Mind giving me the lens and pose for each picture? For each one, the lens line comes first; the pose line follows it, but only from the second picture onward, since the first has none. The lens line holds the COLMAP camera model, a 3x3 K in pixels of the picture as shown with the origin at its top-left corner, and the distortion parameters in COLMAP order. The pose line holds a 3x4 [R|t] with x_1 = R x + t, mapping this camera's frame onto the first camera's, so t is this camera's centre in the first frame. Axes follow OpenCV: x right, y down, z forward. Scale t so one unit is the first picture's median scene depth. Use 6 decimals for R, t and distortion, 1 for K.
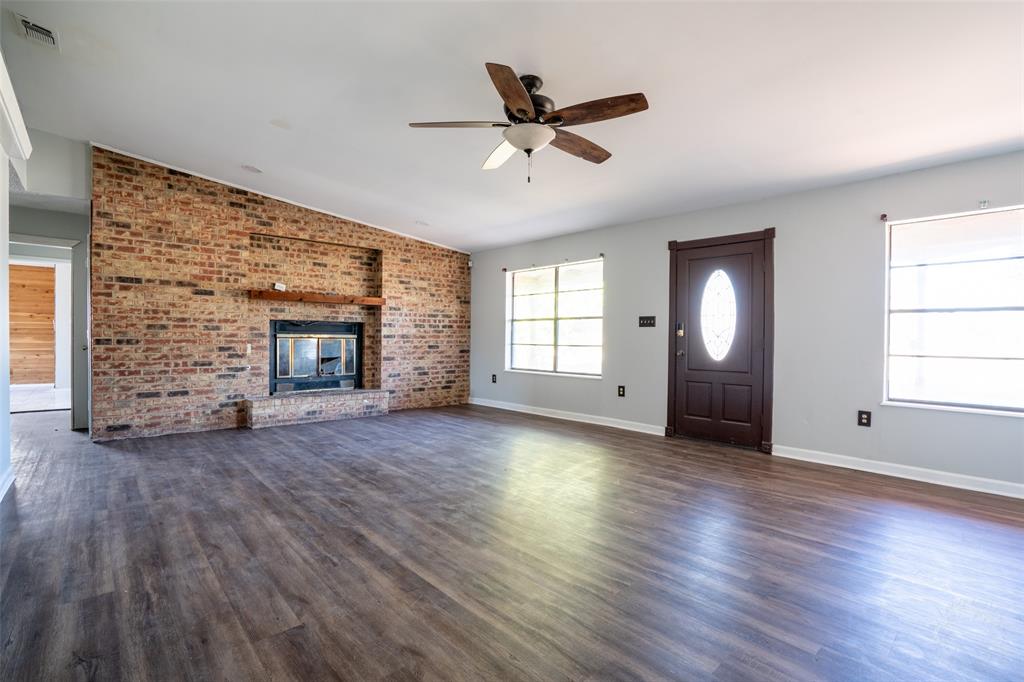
lens RADIAL K [[468.9, 0, 515.1], [0, 468.9, 340.5], [0, 0, 1]] dist [-0.008812, 0.001984]
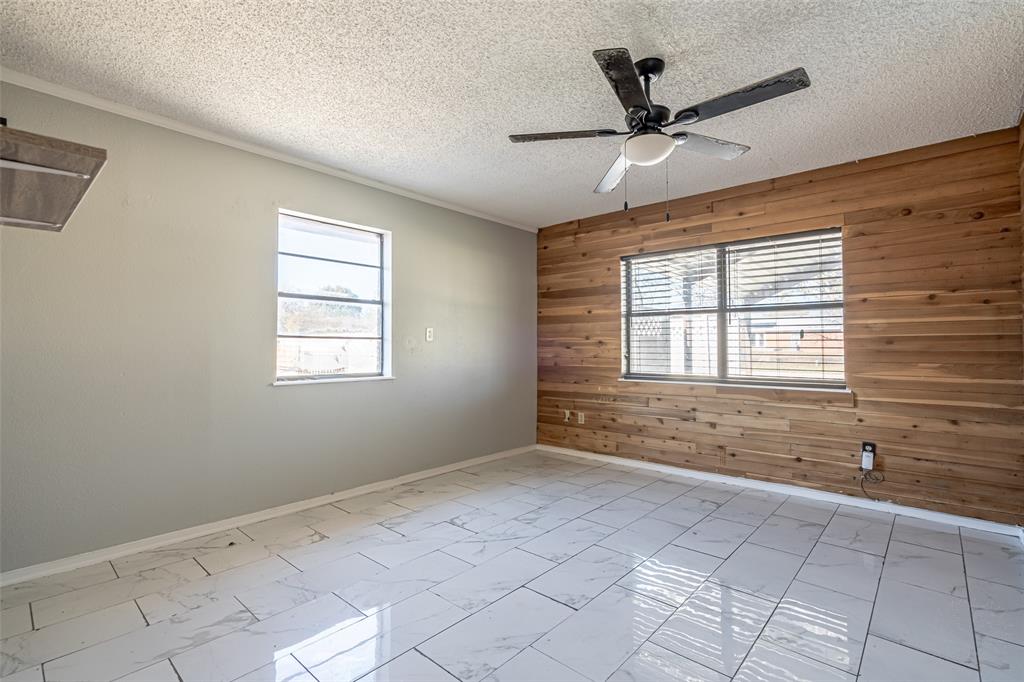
lens RADIAL K [[468.9, 0, 510.0], [0, 468.9, 341.0], [0, 0, 1]] dist [-0.008812, 0.001984]
pose [[0.102566, -0.024475, -0.994425, -0.527385], [0.001592, 0.999700, -0.024441, -0.011230], [0.994725, 0.000924, 0.102574, 0.476201]]
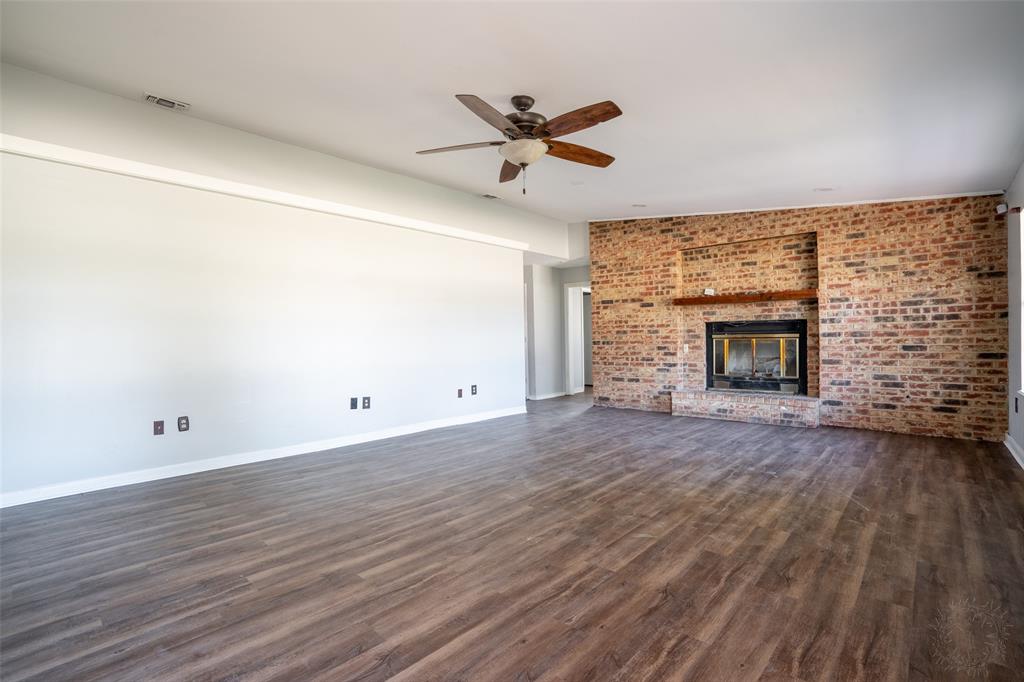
lens RADIAL K [[468.9, 0, 517.8], [0, 468.9, 341.3], [0, 0, 1]] dist [-0.008812, 0.001984]
pose [[0.152174, -0.007525, -0.988325, 0.517149], [0.008660, 0.999943, -0.006280, 0.003819], [0.988316, -0.007604, 0.152230, 0.393279]]
